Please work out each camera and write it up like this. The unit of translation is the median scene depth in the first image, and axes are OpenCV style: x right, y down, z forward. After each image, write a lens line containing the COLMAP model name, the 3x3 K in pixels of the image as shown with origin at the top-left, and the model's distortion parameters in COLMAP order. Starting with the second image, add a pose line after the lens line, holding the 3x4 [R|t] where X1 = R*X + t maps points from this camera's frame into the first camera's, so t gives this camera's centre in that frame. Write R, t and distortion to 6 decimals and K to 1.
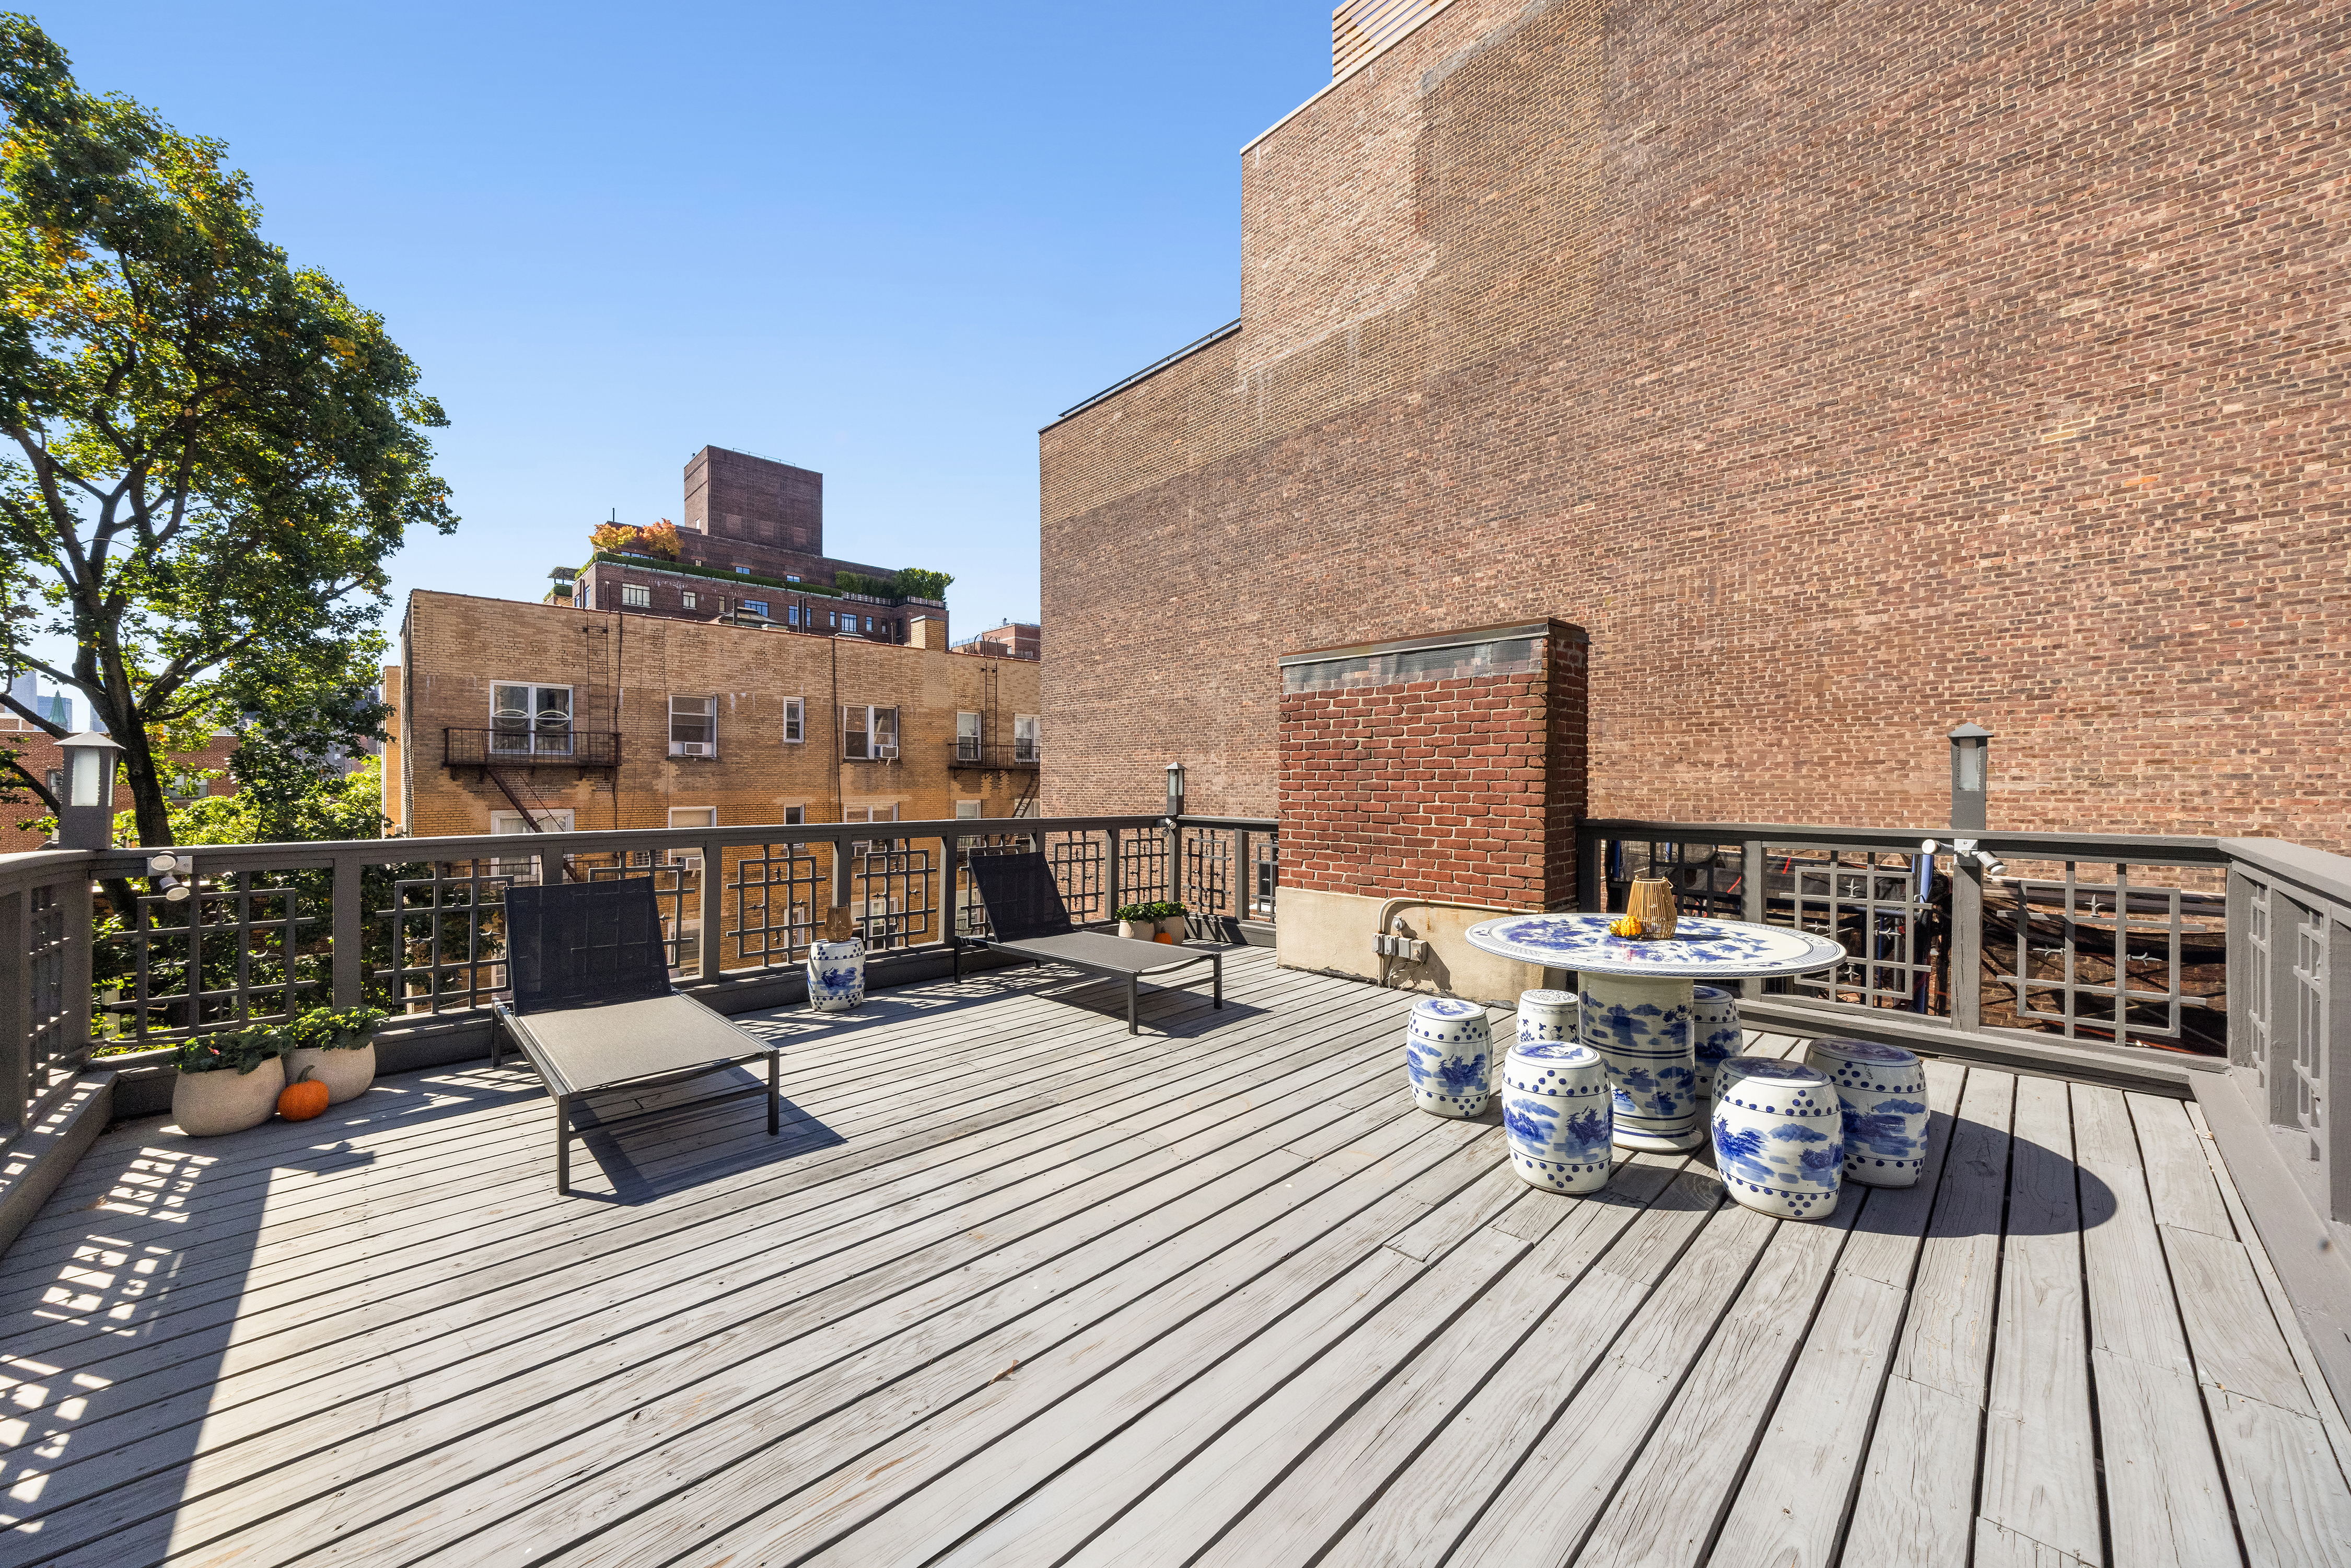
lens RADIAL K [[821.1, 0, 1217.9], [0, 821.1, 779.5], [0, 0, 1]] dist [0.010035, -0.007902]
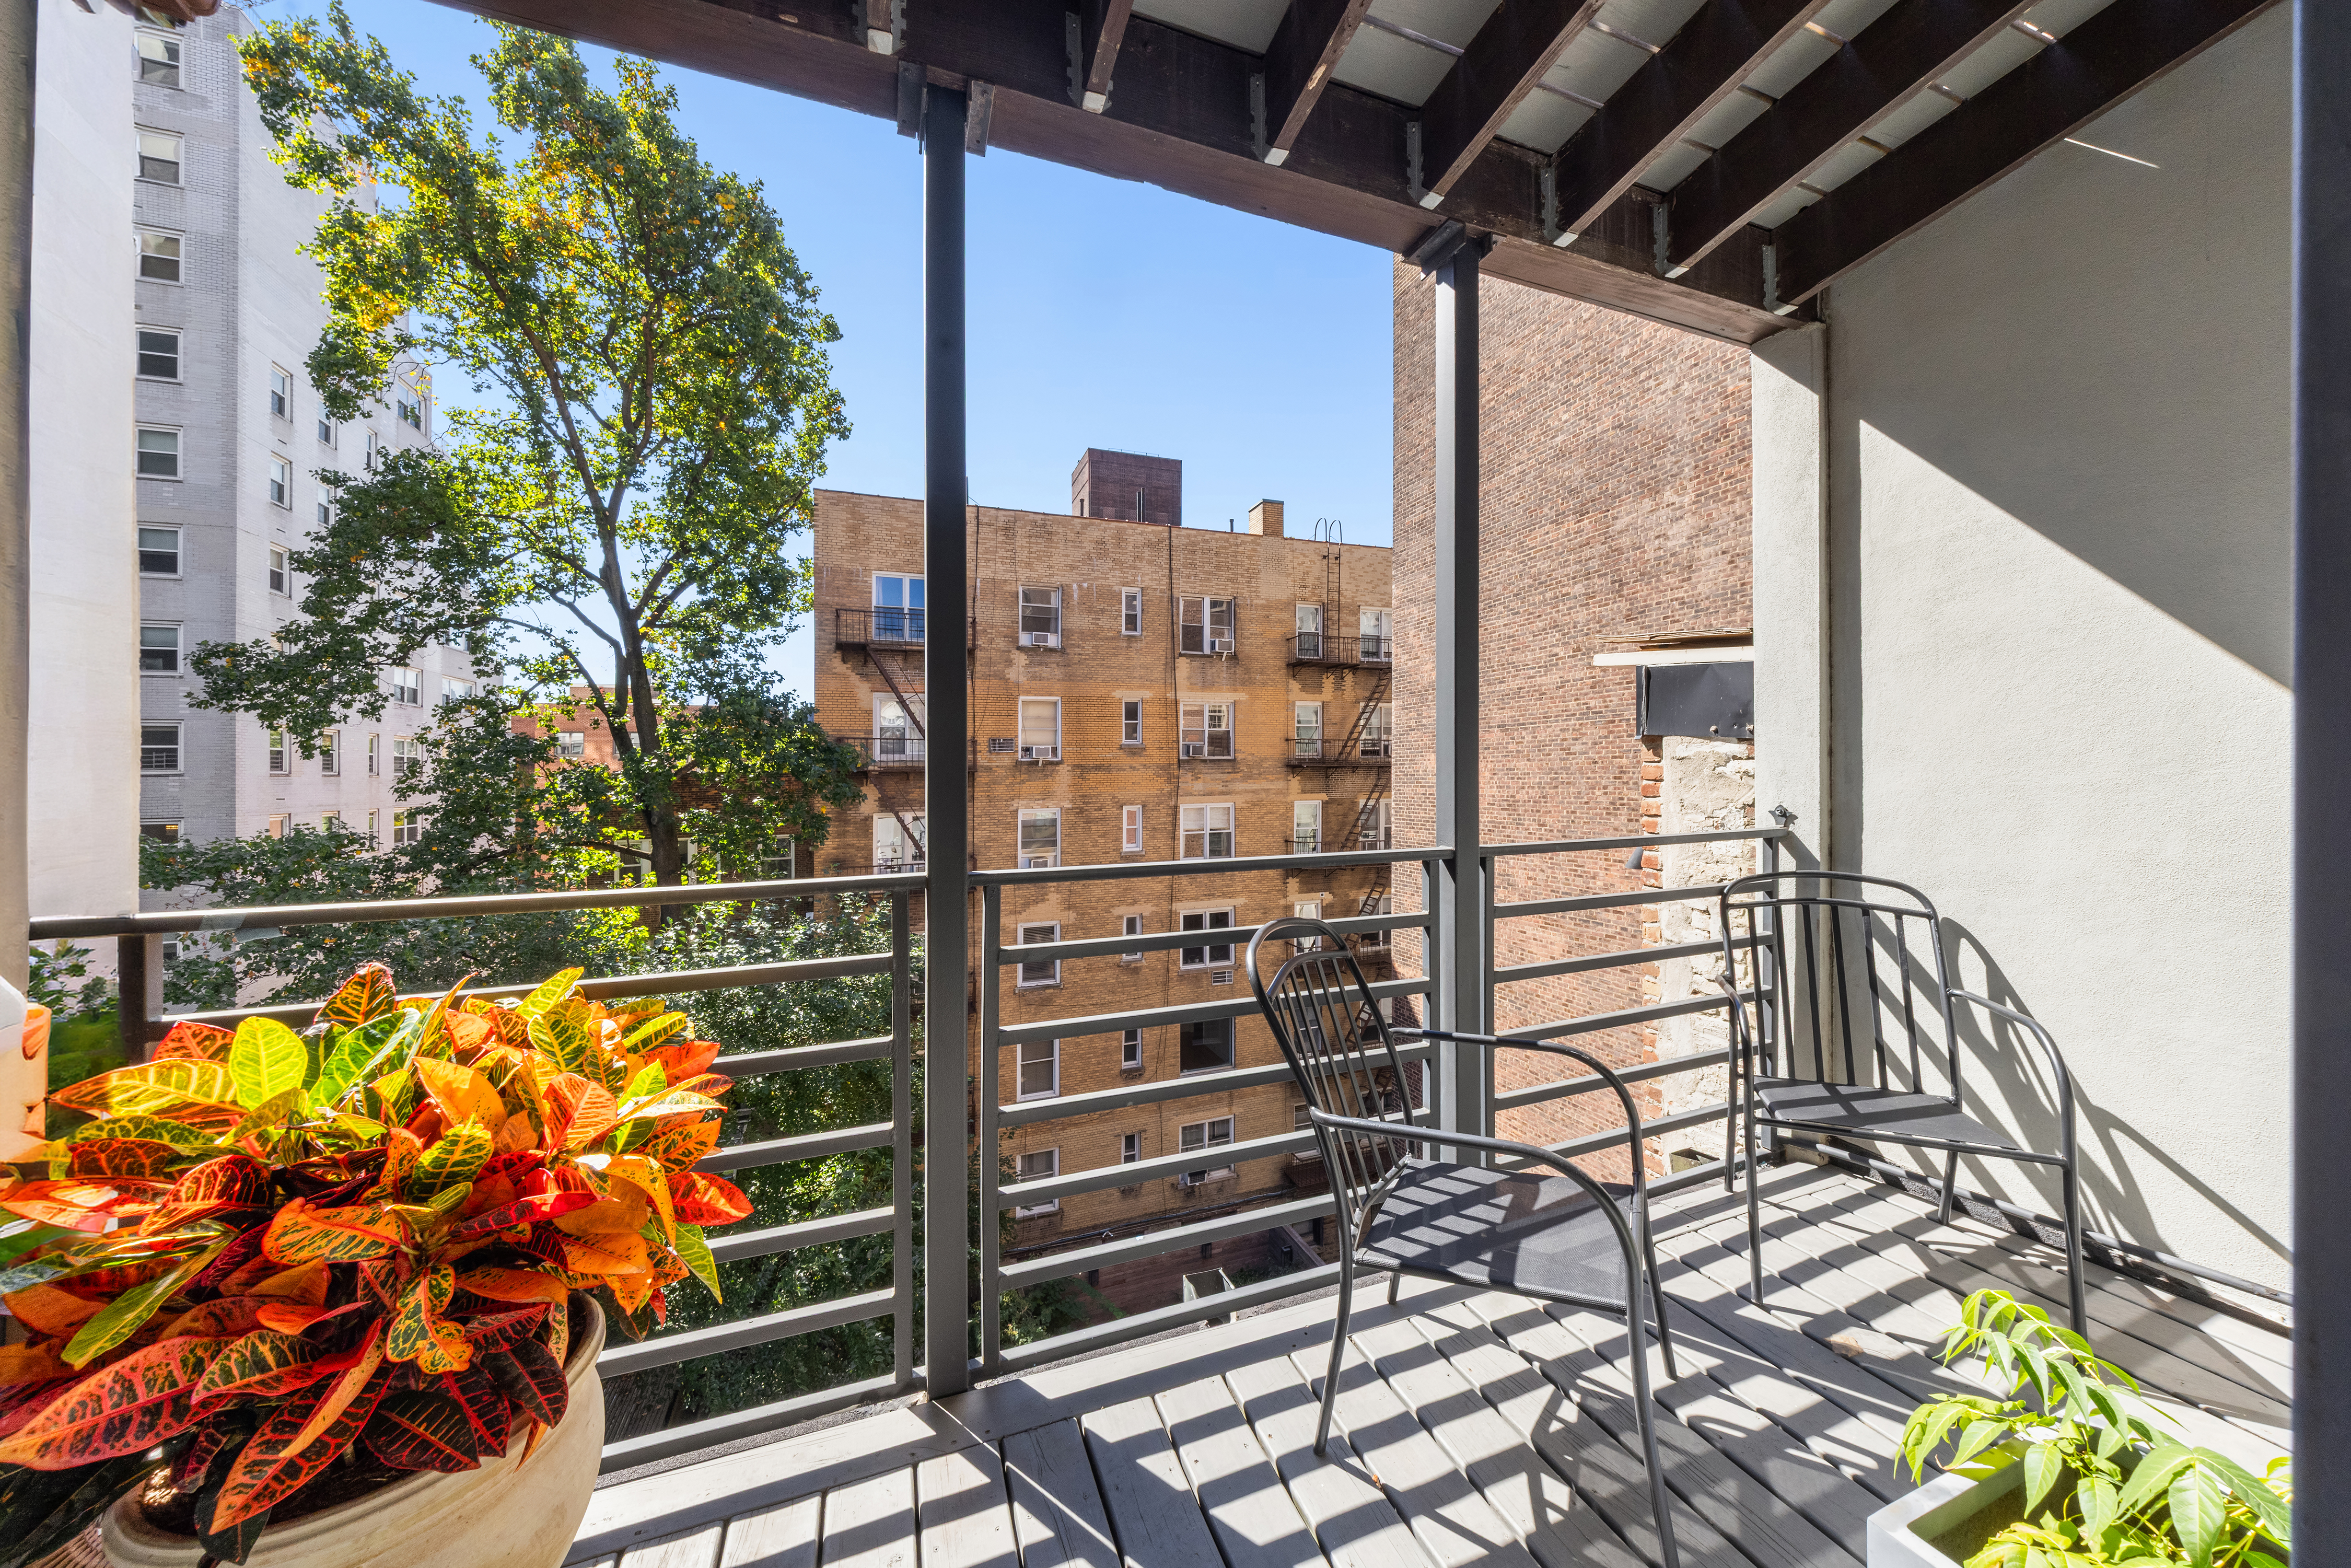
lens RADIAL K [[821.1, 0, 1217.9], [0, 821.1, 779.5], [0, 0, 1]] dist [0.010035, -0.007902]
pose [[0.915960, 0.000619, -0.401270, -0.043454], [0.004937, 0.999906, 0.012811, 0.113504], [0.401240, -0.013716, 0.915870, 0.170710]]
